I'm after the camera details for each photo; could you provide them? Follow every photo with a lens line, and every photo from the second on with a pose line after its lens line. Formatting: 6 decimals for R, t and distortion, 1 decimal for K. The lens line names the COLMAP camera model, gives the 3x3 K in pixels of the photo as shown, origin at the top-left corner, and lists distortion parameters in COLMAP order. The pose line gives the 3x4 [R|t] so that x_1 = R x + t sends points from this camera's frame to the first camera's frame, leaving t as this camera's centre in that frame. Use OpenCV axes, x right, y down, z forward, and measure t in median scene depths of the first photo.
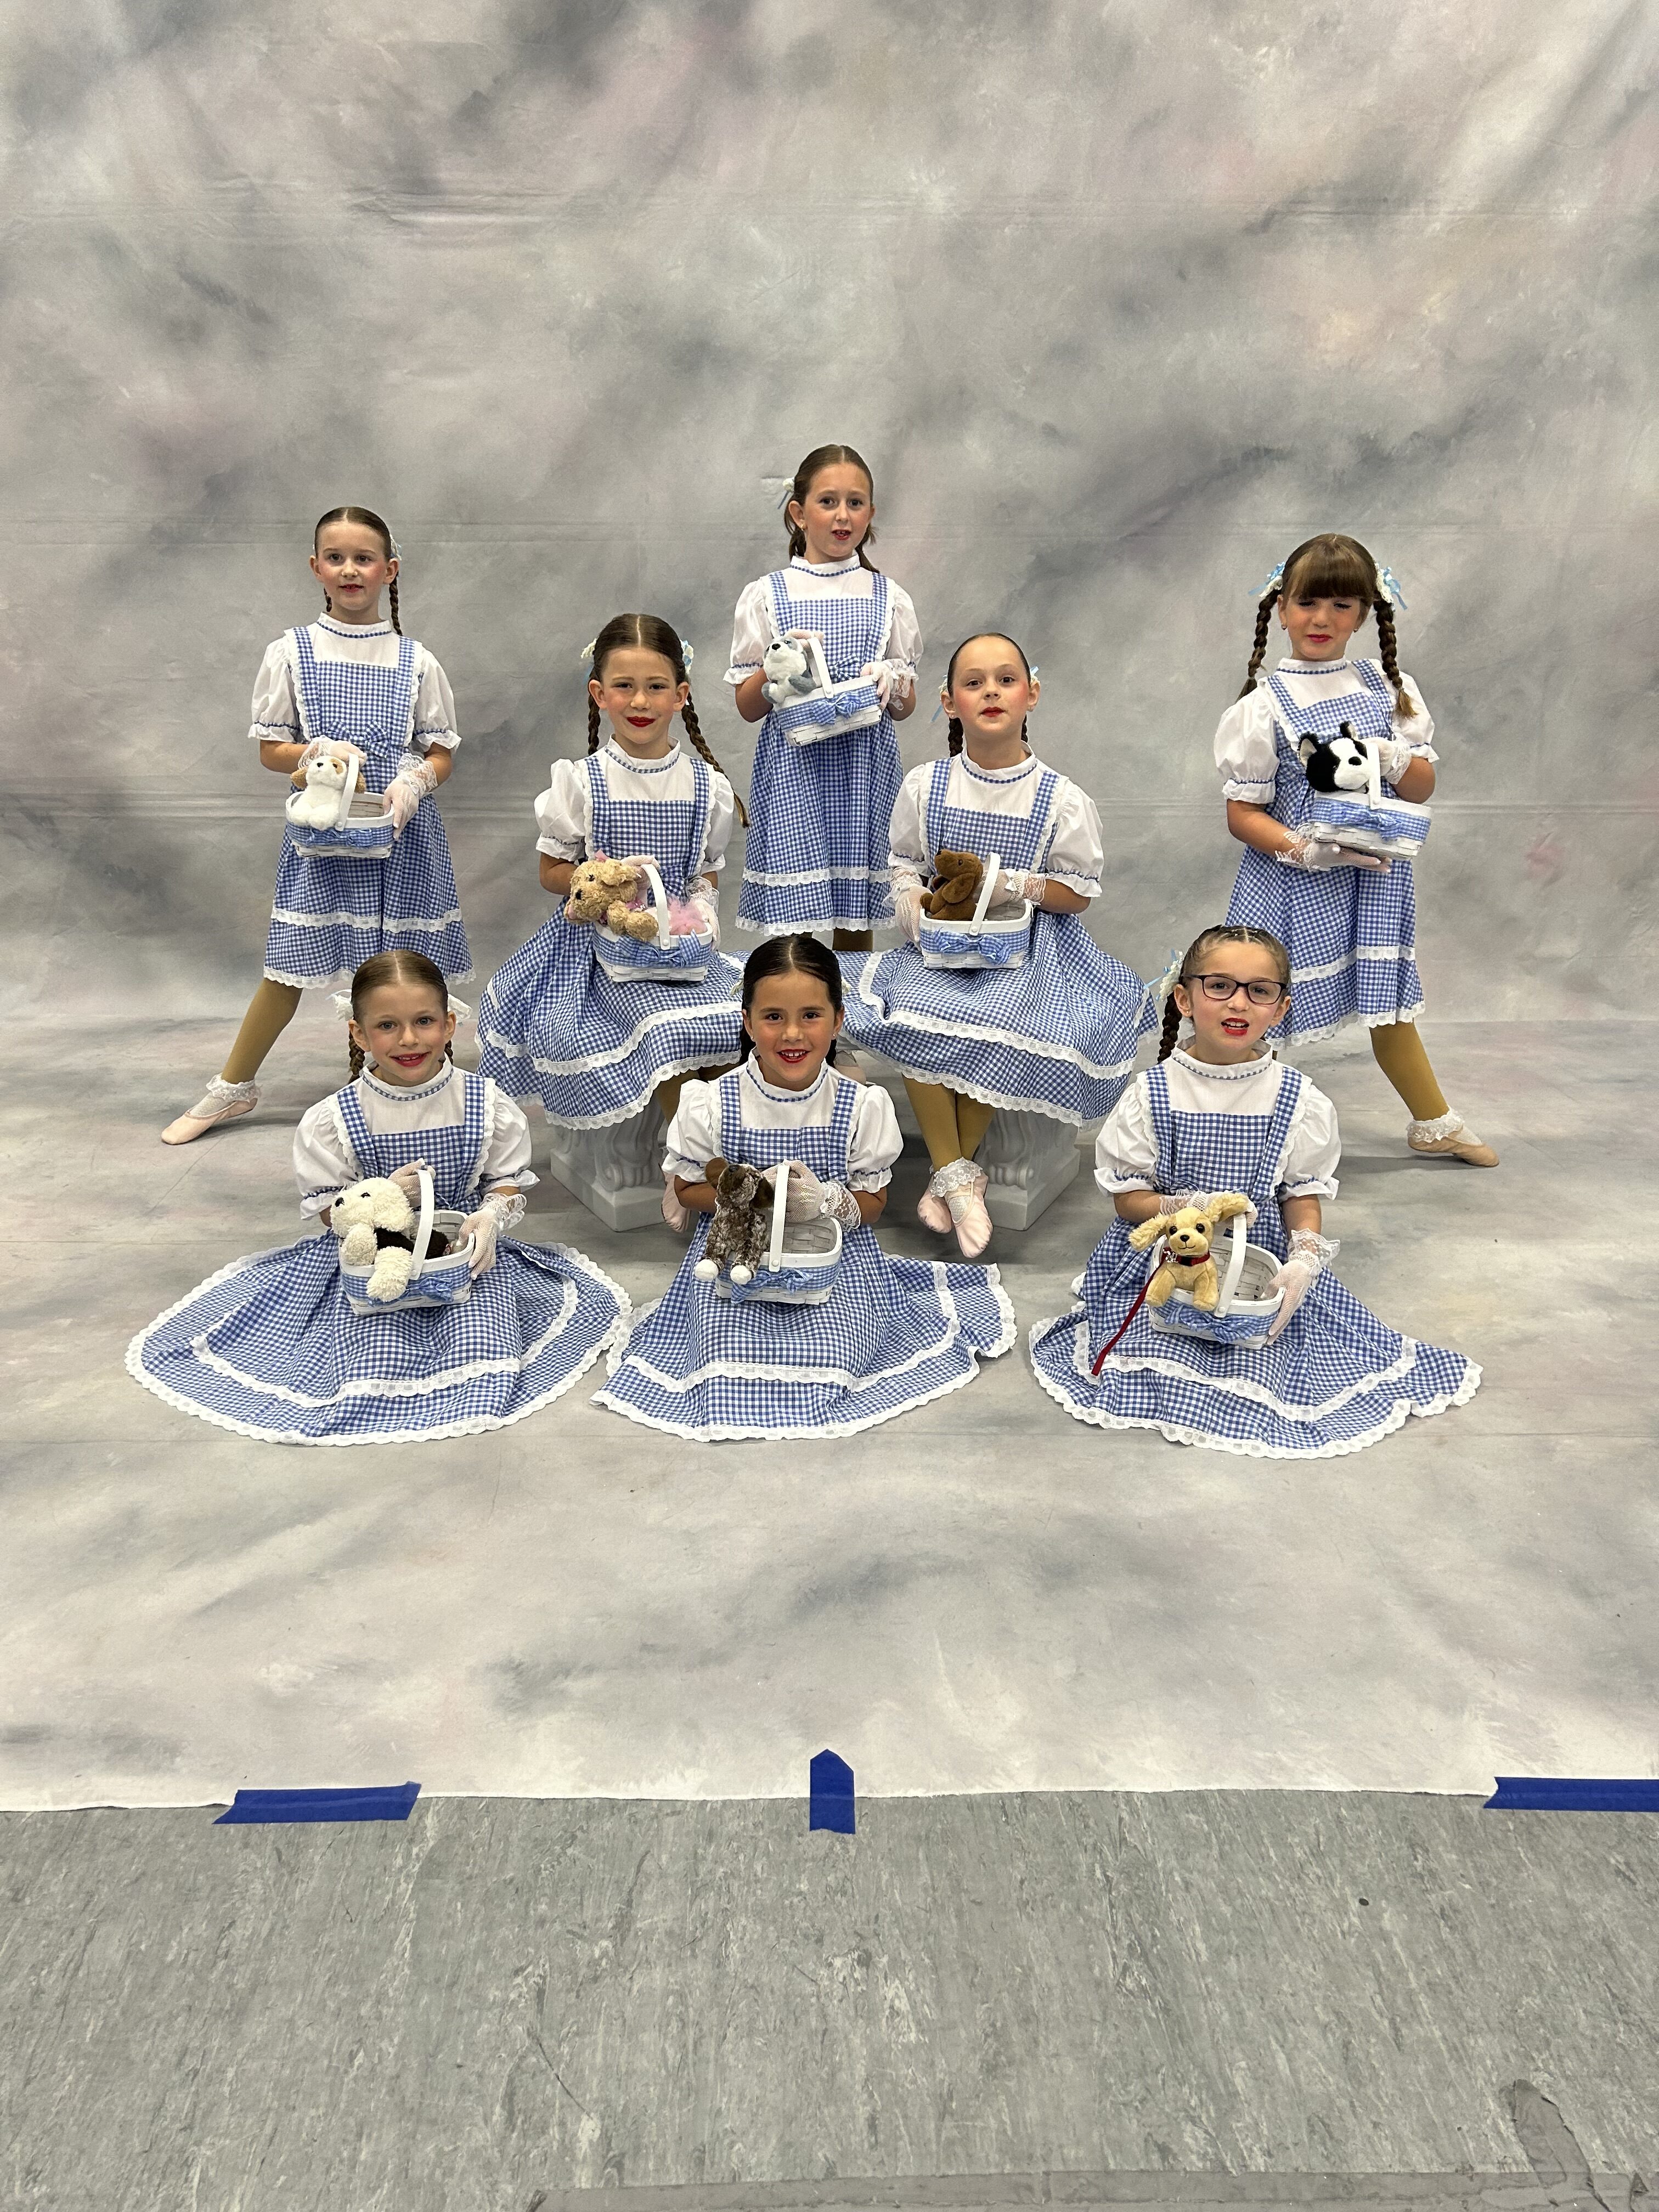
lens RADIAL K [[1648.0, 0, 831.5], [0, 1648.0, 1130.0], [0, 0, 1]] dist [0.038089, -0.041635]
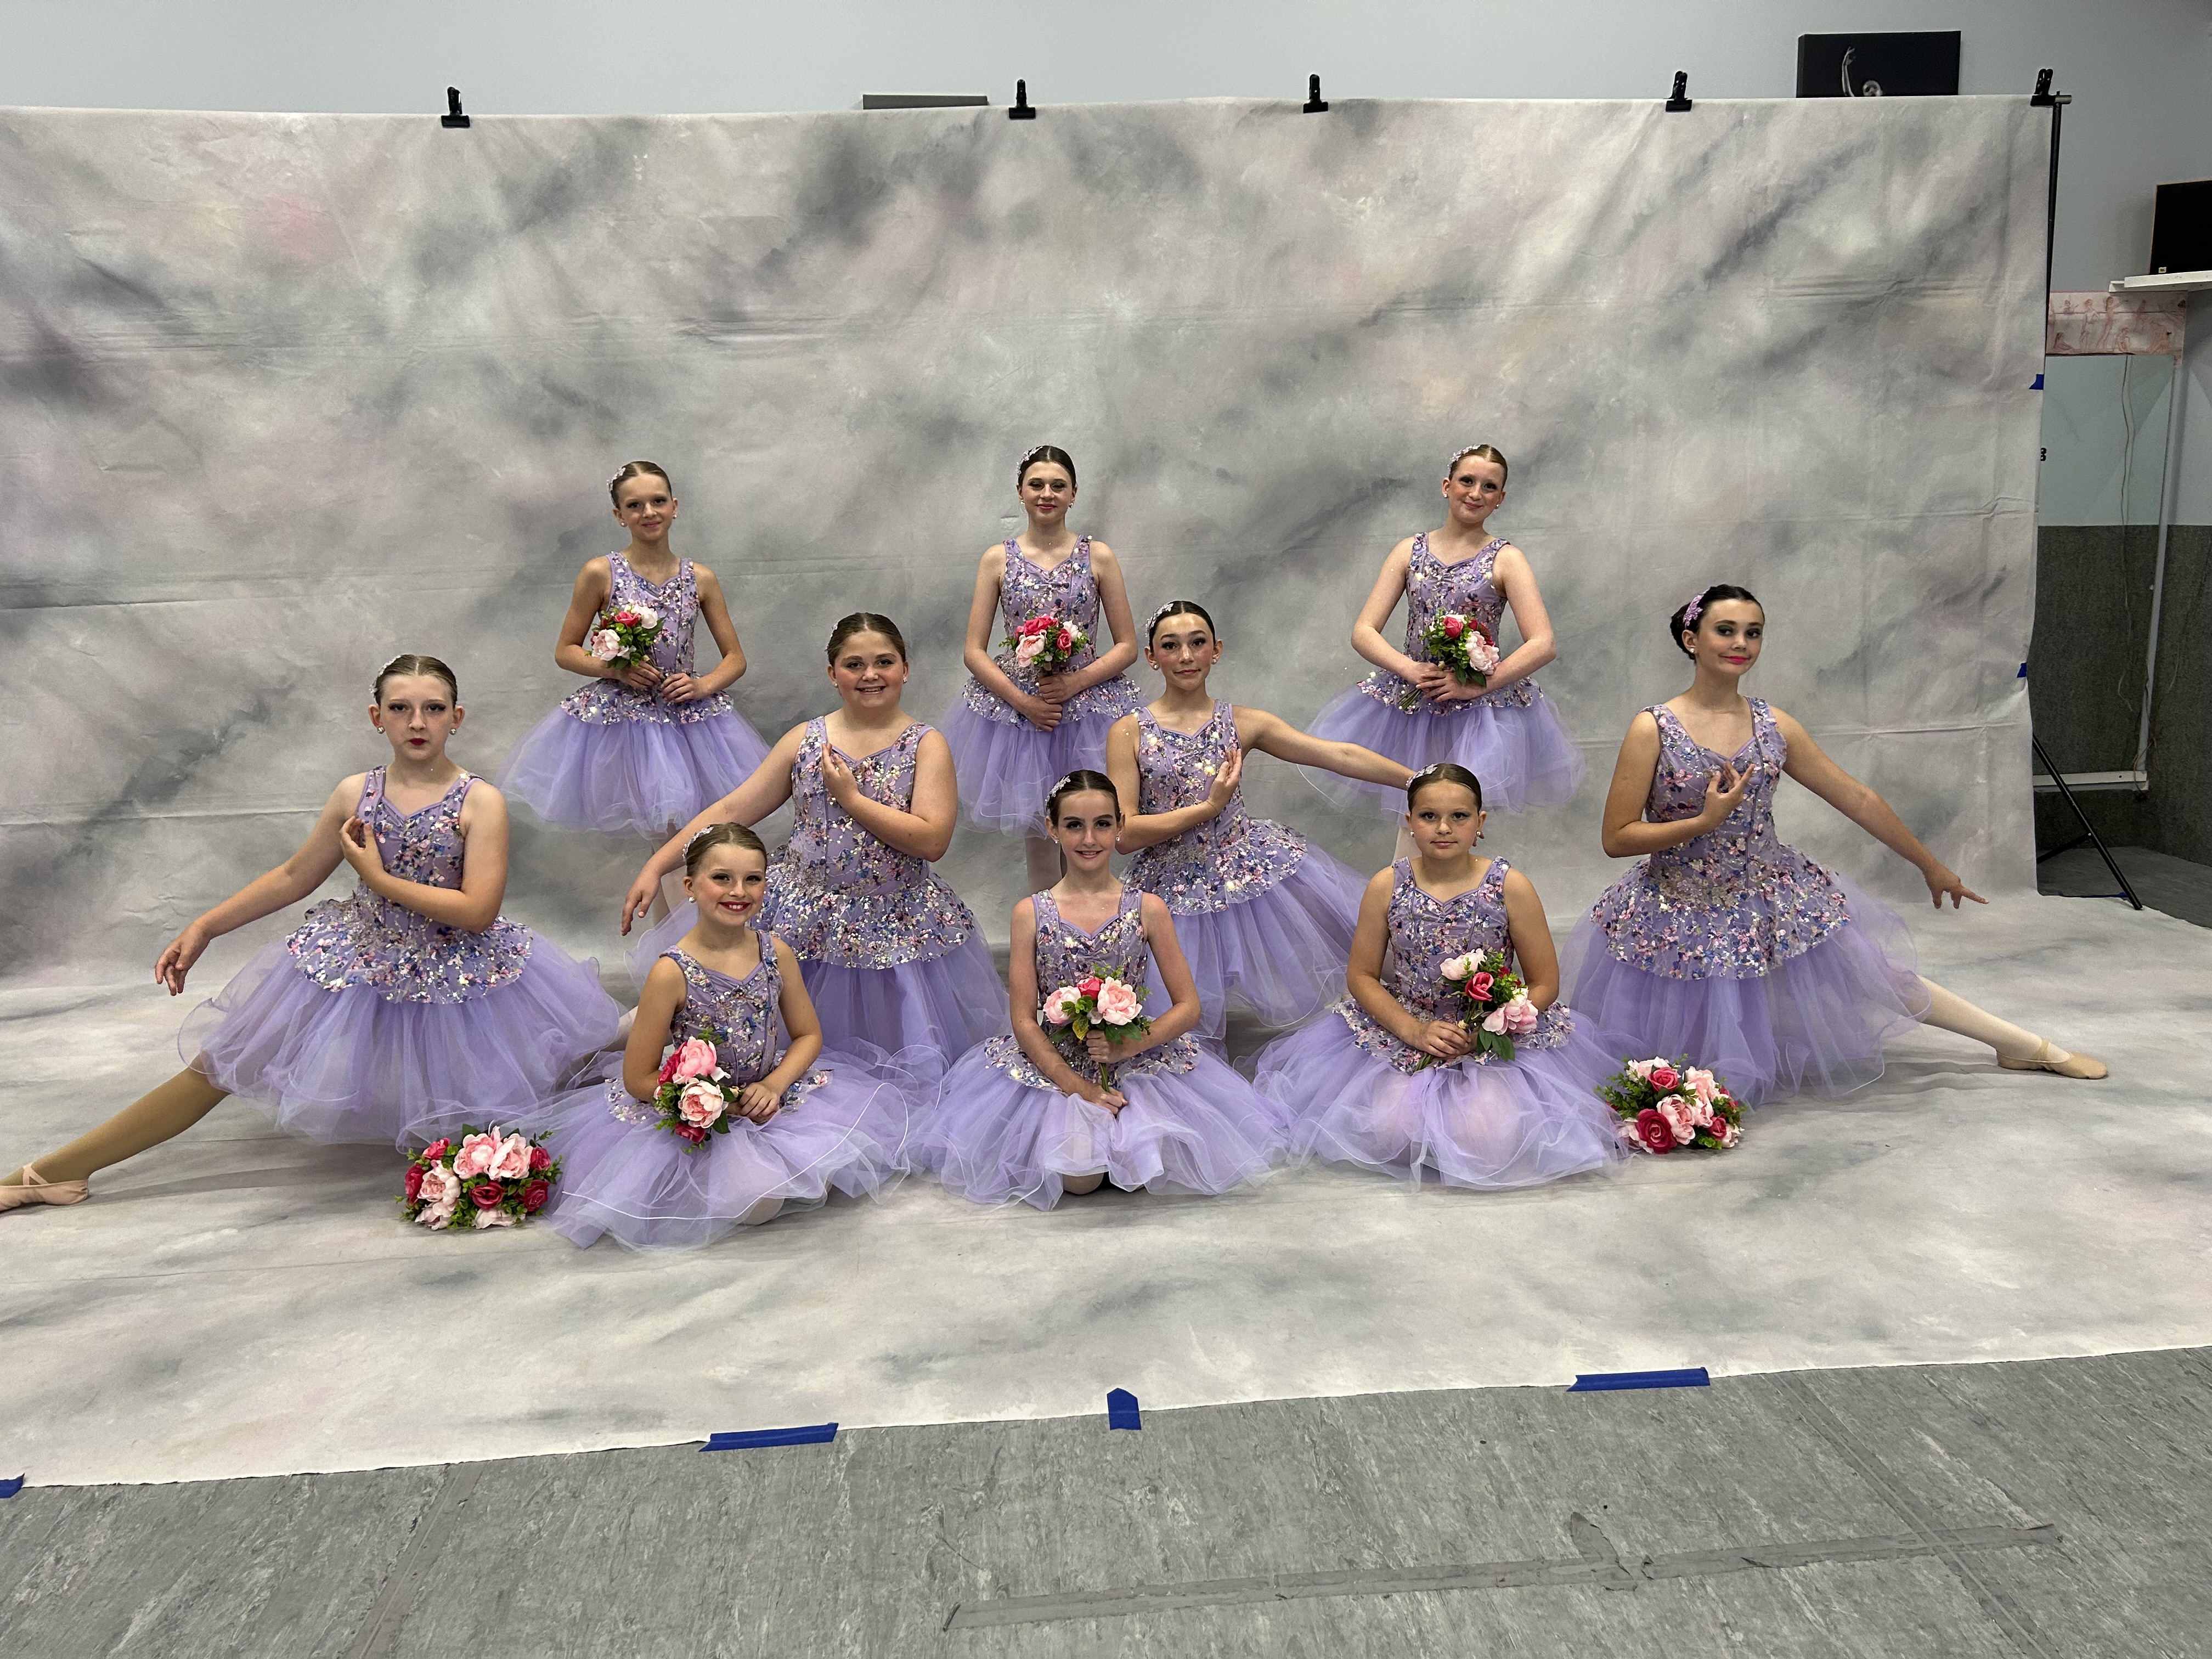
lens RADIAL K [[1648.0, 0, 1123.2], [0, 1648.0, 843.3], [0, 0, 1]] dist [0.038089, -0.041635]
pose [[0.997787, -0.049554, 0.044339, -0.018548], [0.055933, 0.986068, -0.156658, 0.064097], [-0.035958, 0.158791, 0.986657, -0.236737]]
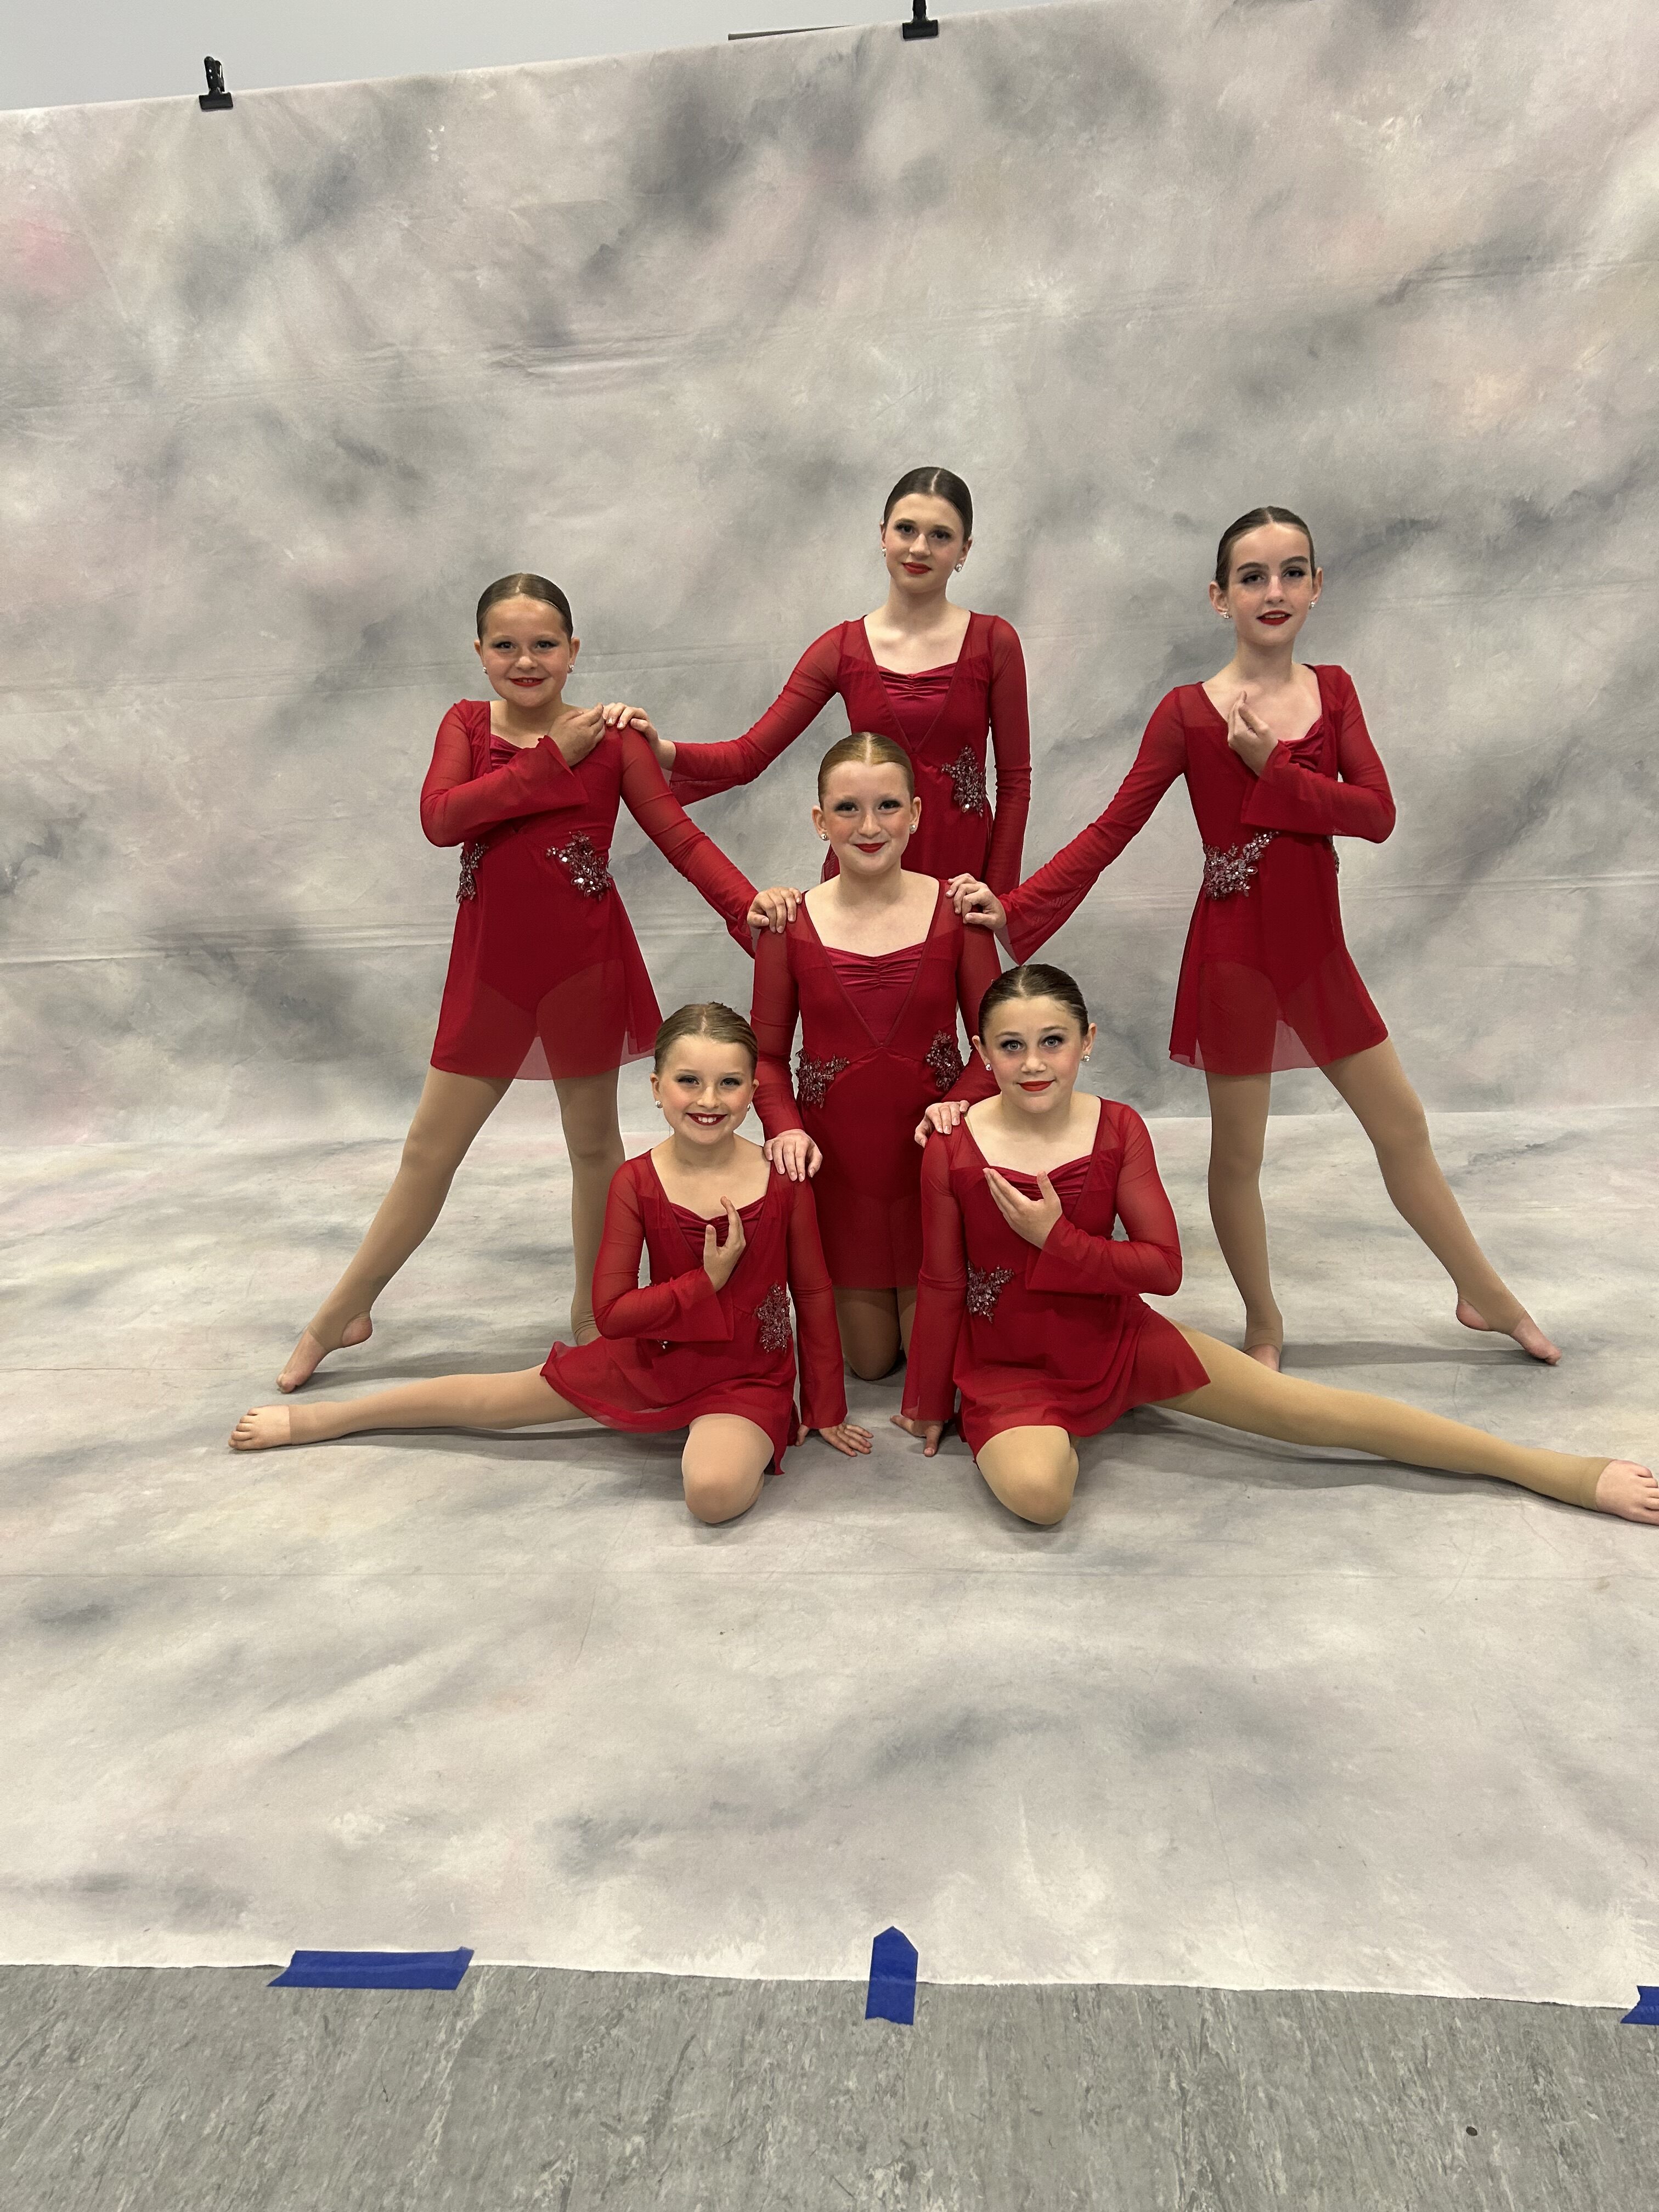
lens RADIAL K [[1648.0, 0, 826.0], [0, 1648.0, 1136.7], [0, 0, 1]] dist [0.038089, -0.041635]
pose [[0.990599, -0.027948, -0.133913, 0.047672], [0.021631, 0.998594, -0.048404, -0.015318], [0.135077, 0.045053, 0.989810, 0.017676]]
